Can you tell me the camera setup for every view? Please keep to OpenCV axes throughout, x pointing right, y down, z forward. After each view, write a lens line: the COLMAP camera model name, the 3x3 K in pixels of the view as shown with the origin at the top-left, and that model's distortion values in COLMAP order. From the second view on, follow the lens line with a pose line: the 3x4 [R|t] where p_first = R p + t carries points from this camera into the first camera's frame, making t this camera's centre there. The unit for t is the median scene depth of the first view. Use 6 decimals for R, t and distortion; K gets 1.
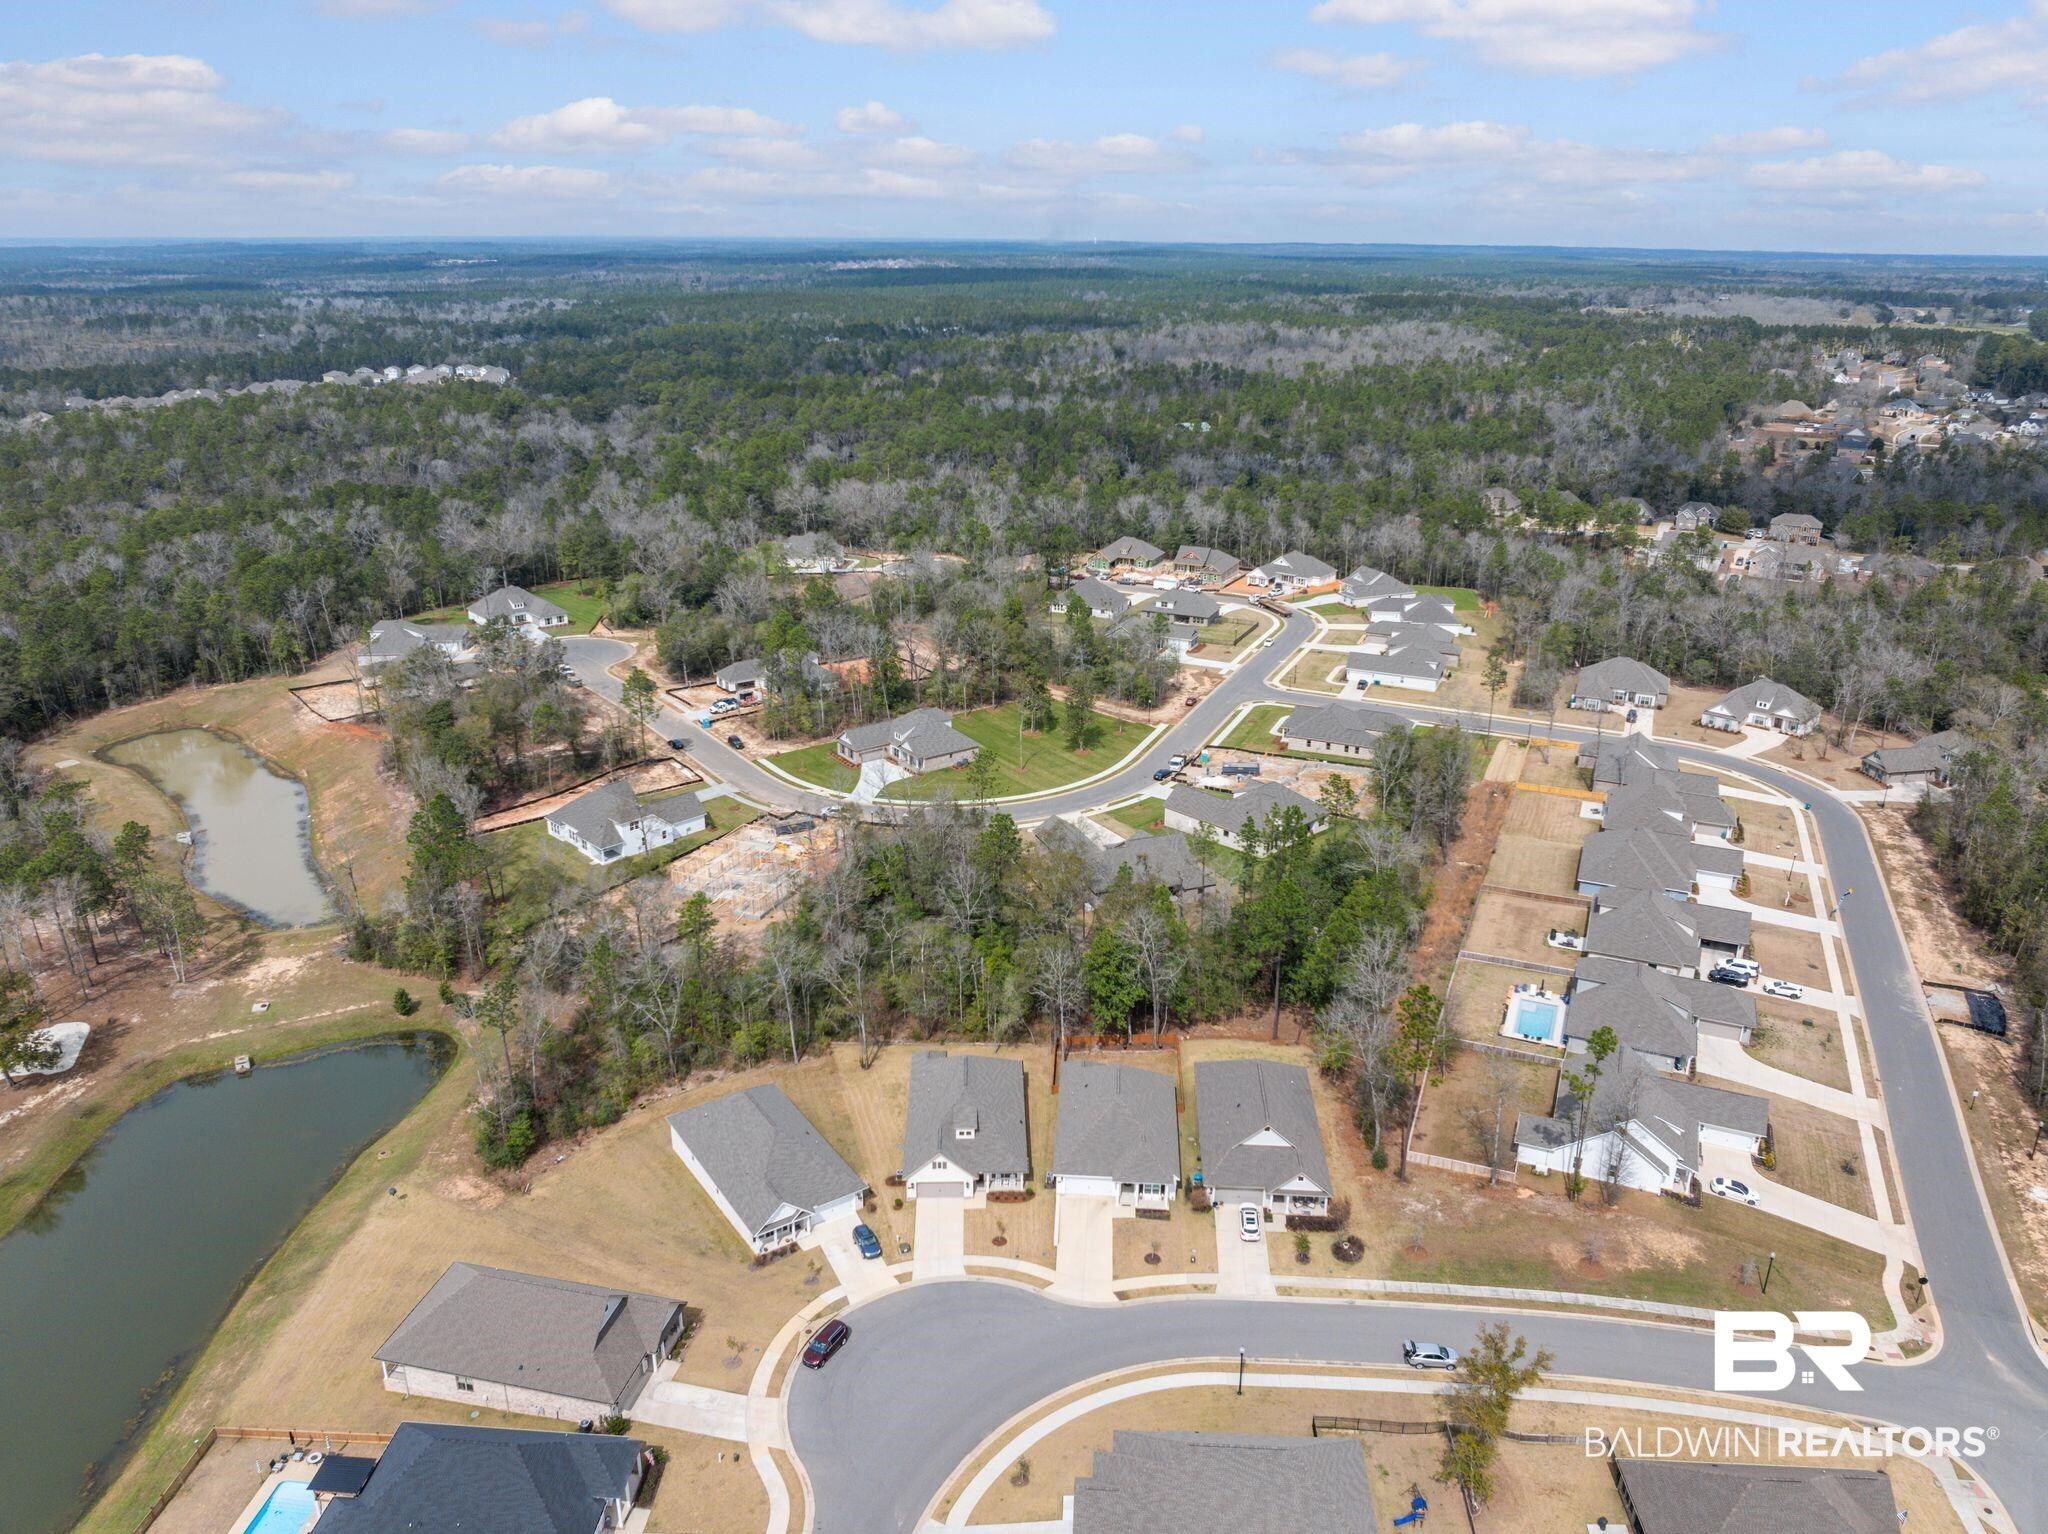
lens RADIAL K [[1433.2, 0, 1024.8], [0, 1433.2, 760.6], [0, 0, 1]] dist [-0.039295, 0.003382]
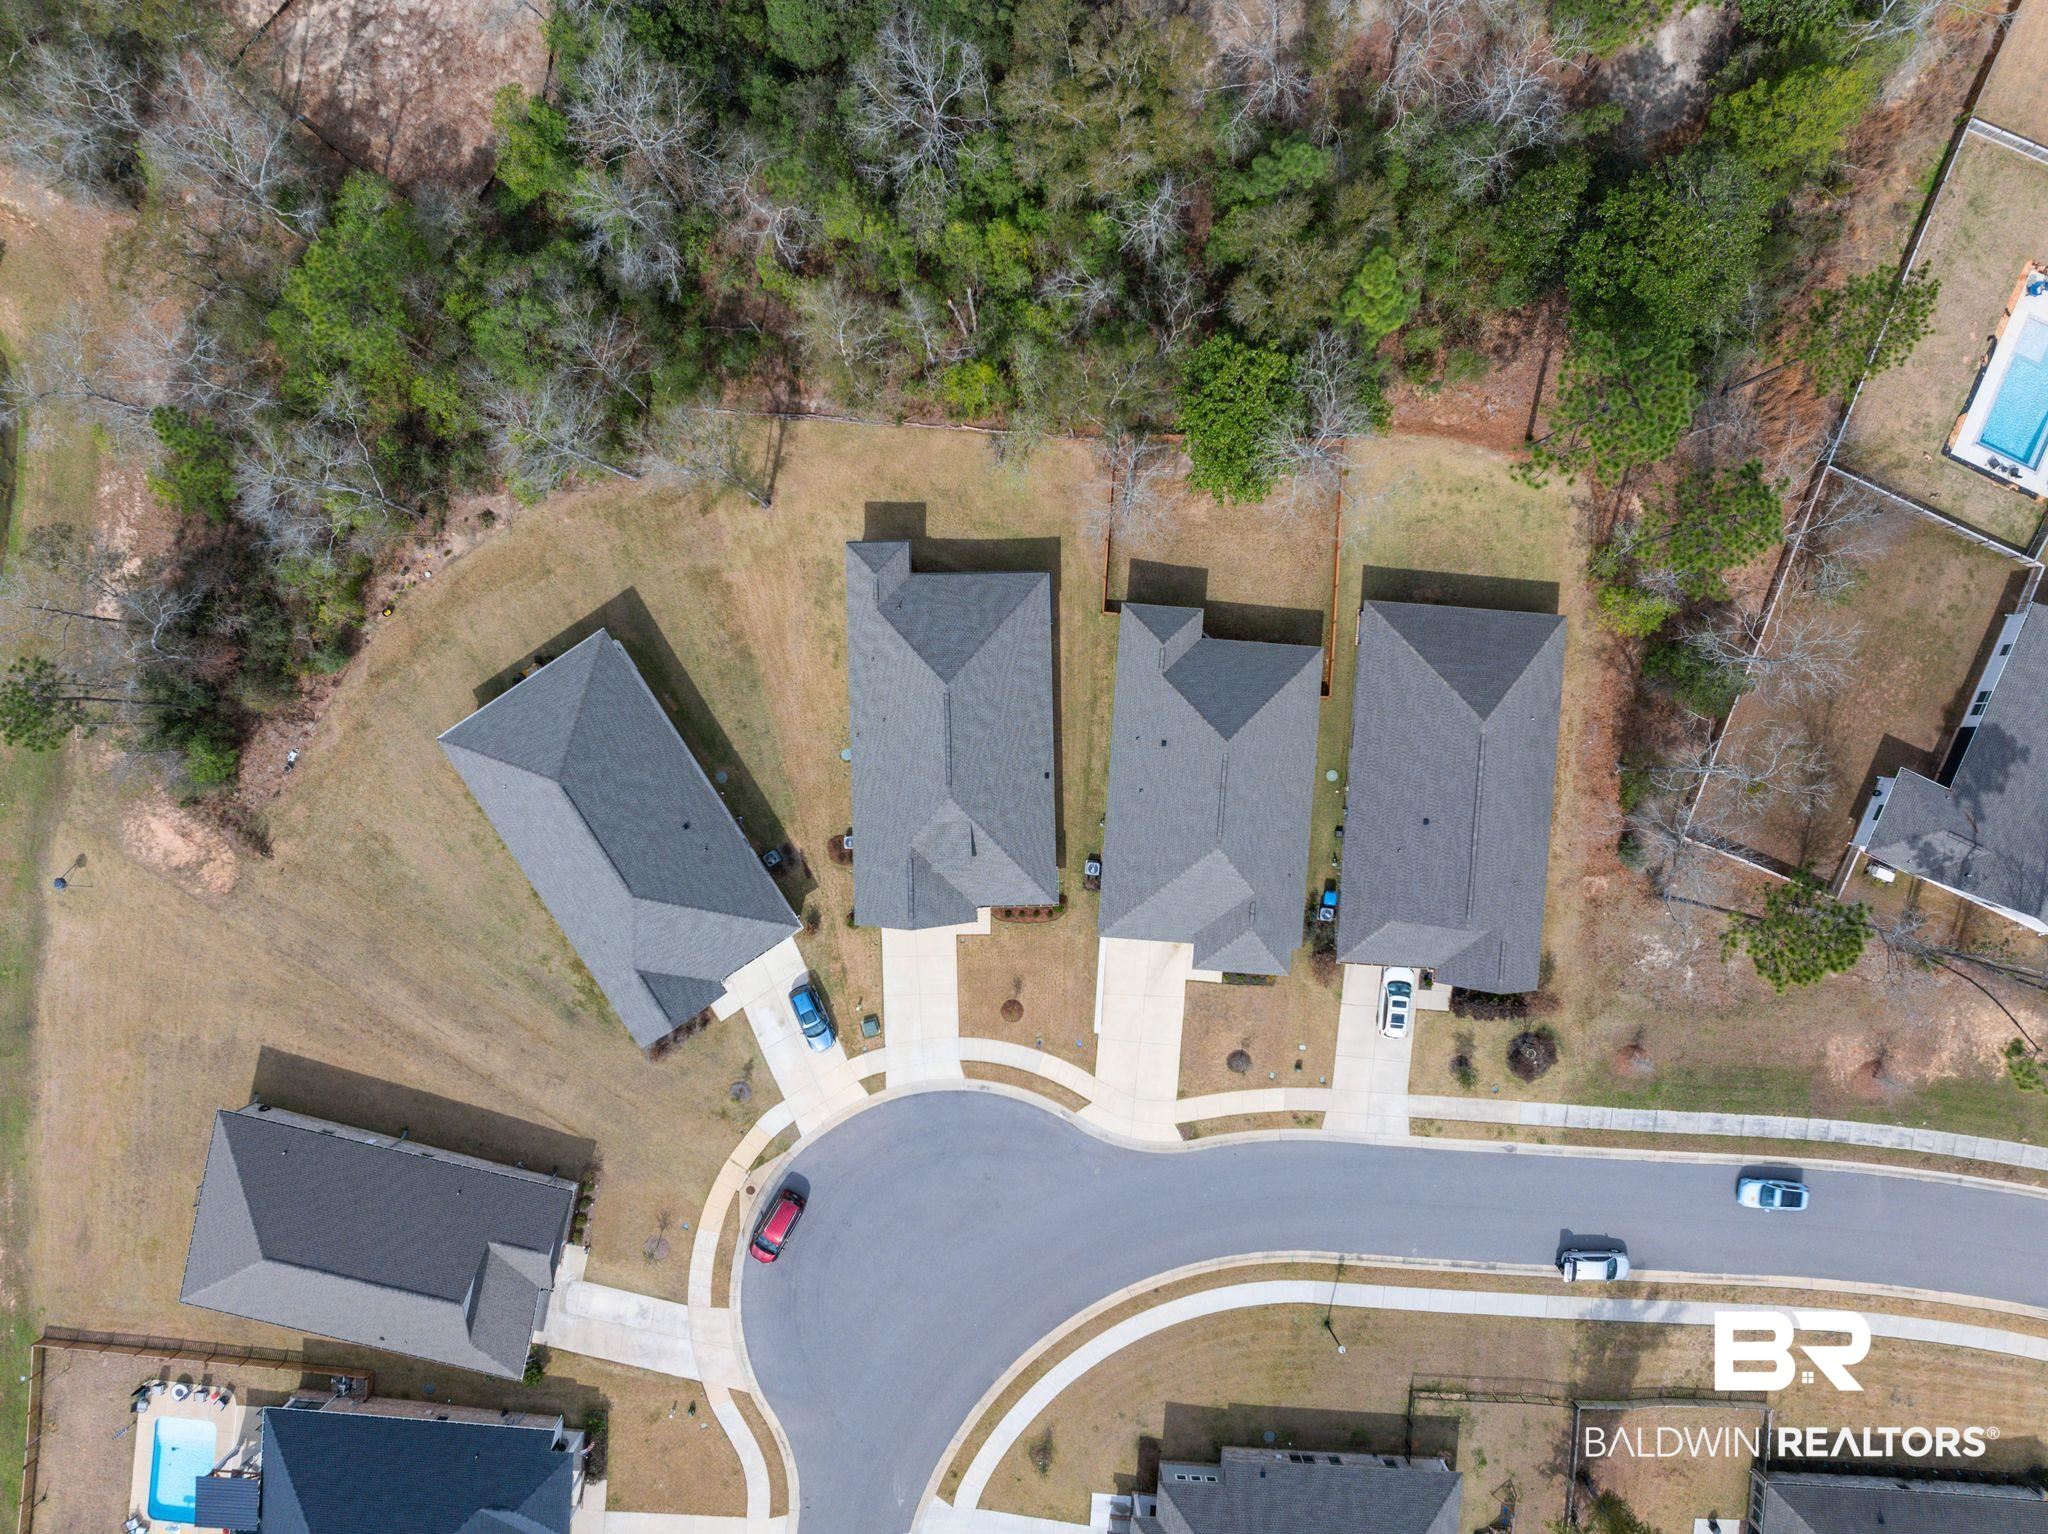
lens RADIAL K [[1433.2, 0, 1024.8], [0, 1433.2, 760.6], [0, 0, 1]] dist [-0.039295, 0.003382]
pose [[0.999958, 0.009062, -0.001309, -0.012608], [-0.001762, 0.330702, 0.943734, -0.343484], [0.008985, -0.943692, 0.330704, 0.929305]]
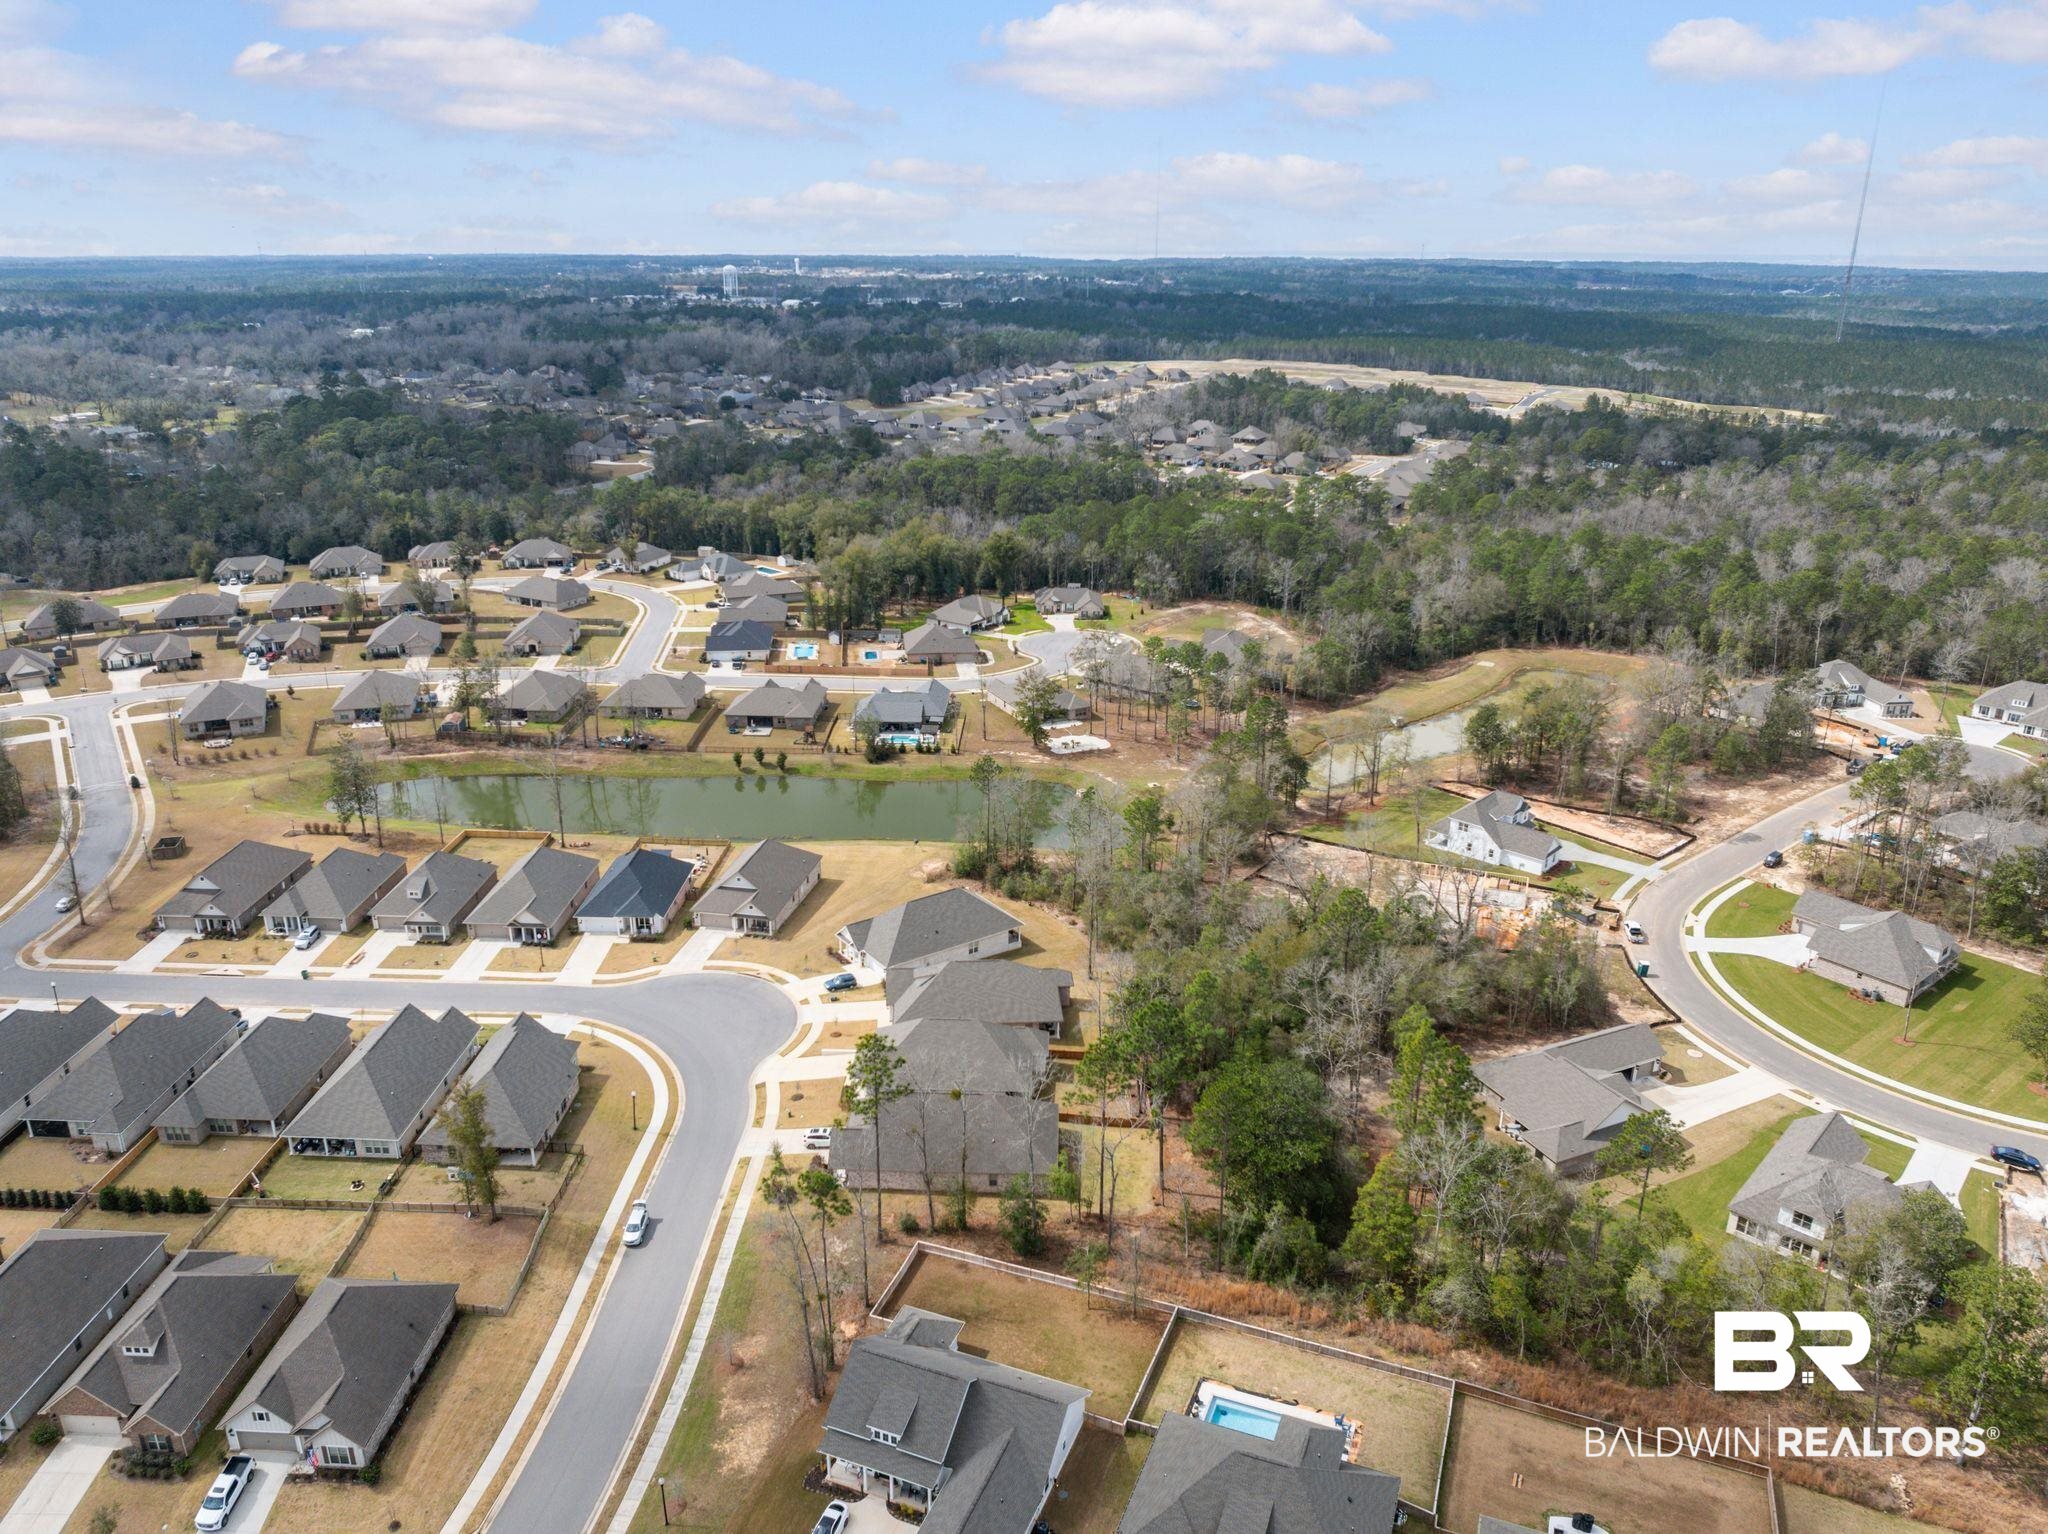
lens RADIAL K [[1433.2, 0, 1024.8], [0, 1433.2, 760.6], [0, 0, 1]] dist [-0.039295, 0.003382]
pose [[0.033967, 0.330961, -0.943033, 1.157142], [-0.351648, 0.887199, 0.298700, -0.333118], [0.935516, 0.321470, 0.146517, 0.931854]]
